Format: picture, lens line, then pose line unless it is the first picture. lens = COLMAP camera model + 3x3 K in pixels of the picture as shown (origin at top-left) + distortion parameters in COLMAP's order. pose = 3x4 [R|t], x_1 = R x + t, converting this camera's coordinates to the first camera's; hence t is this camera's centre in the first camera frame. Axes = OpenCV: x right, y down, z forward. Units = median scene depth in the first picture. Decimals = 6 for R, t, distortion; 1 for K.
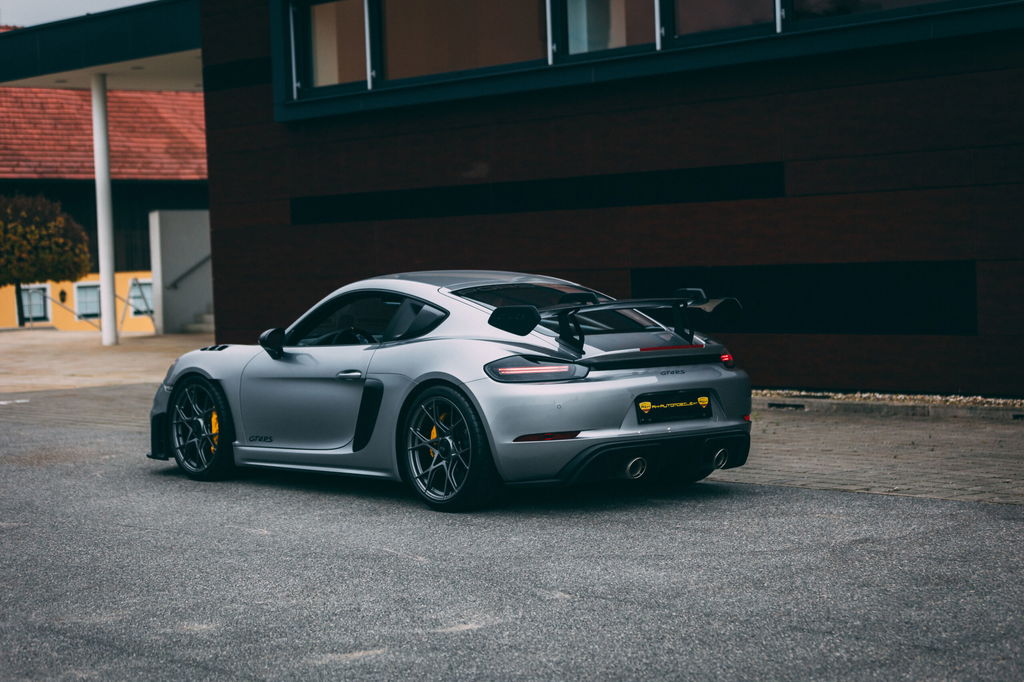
lens RADIAL K [[2062.6, 0, 512.0], [0, 2062.6, 341.0], [0, 0, 1]] dist [-0.003306, -0.009292]
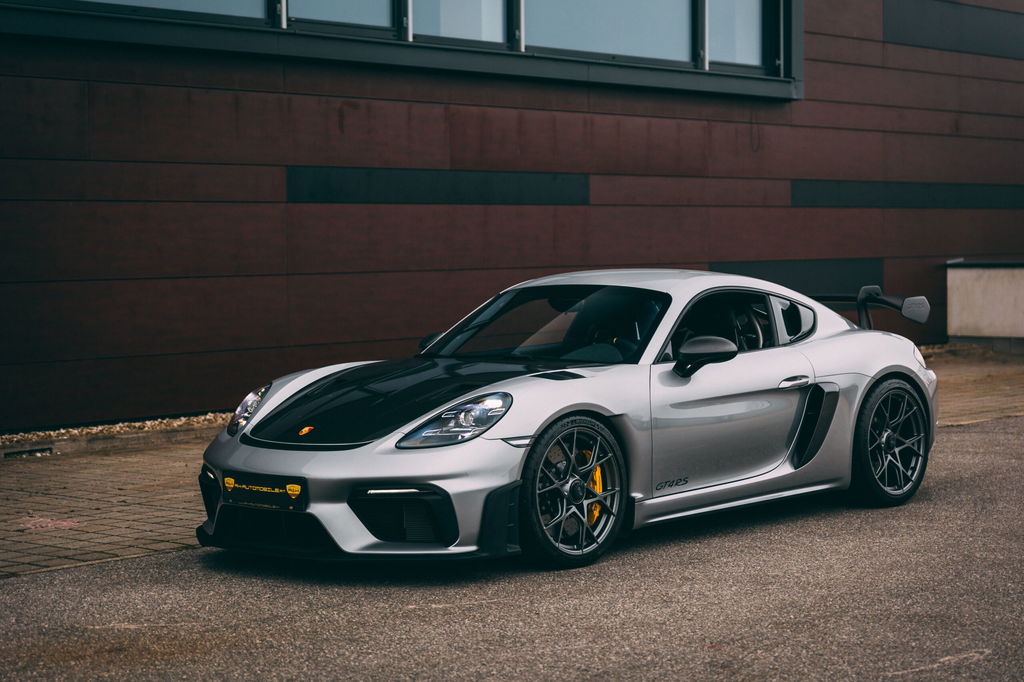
lens RADIAL K [[1990.8, 0, 512.0], [0, 1990.8, 341.0], [0, 0, 1]] dist [-0.000546, 0.040763]
pose [[-0.120316, -0.019951, 0.992535, -0.844640], [0.056129, 0.998062, 0.026866, -0.028989], [-0.991148, 0.058943, -0.118963, 1.130503]]
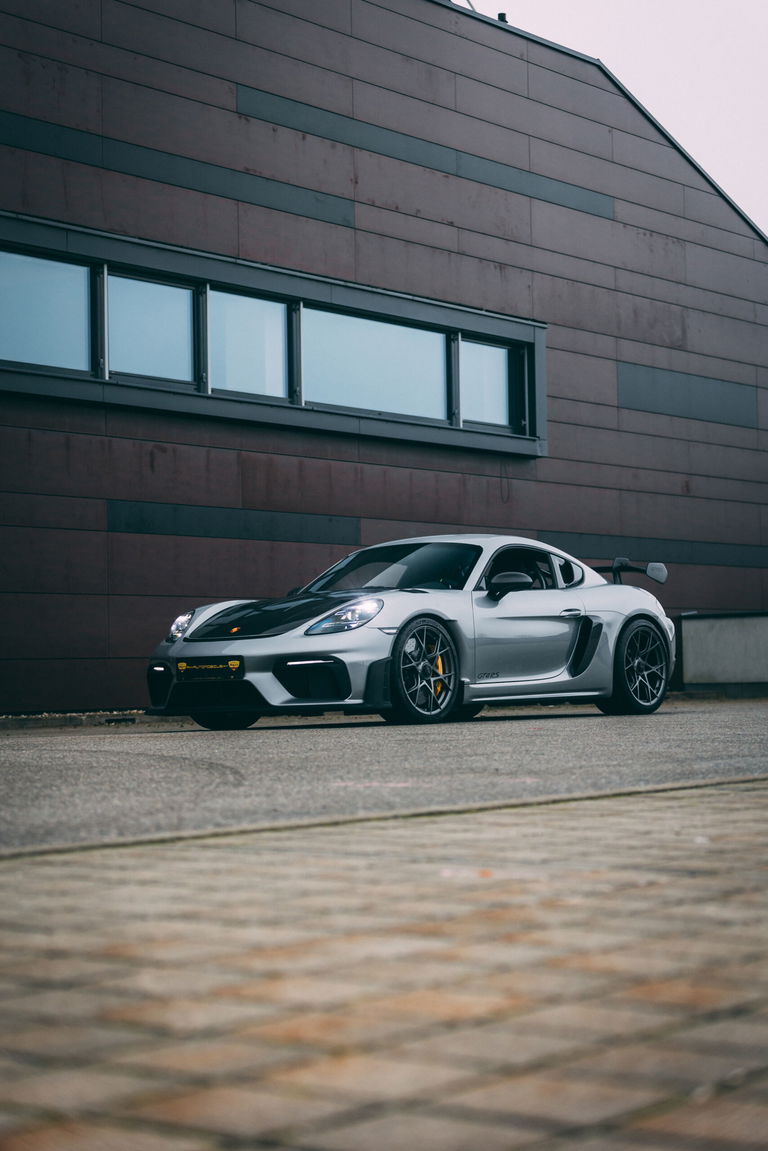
lens RADIAL K [[2371.8, 0, 384.0], [0, 2371.8, 575.5], [0, 0, 1]] dist [-0.021400, -0.024037]
pose [[-0.208002, 0.077165, 0.975080, -1.308757], [0.066347, 0.995700, -0.064644, 0.071240], [-0.975876, 0.051247, -0.212228, 1.297323]]
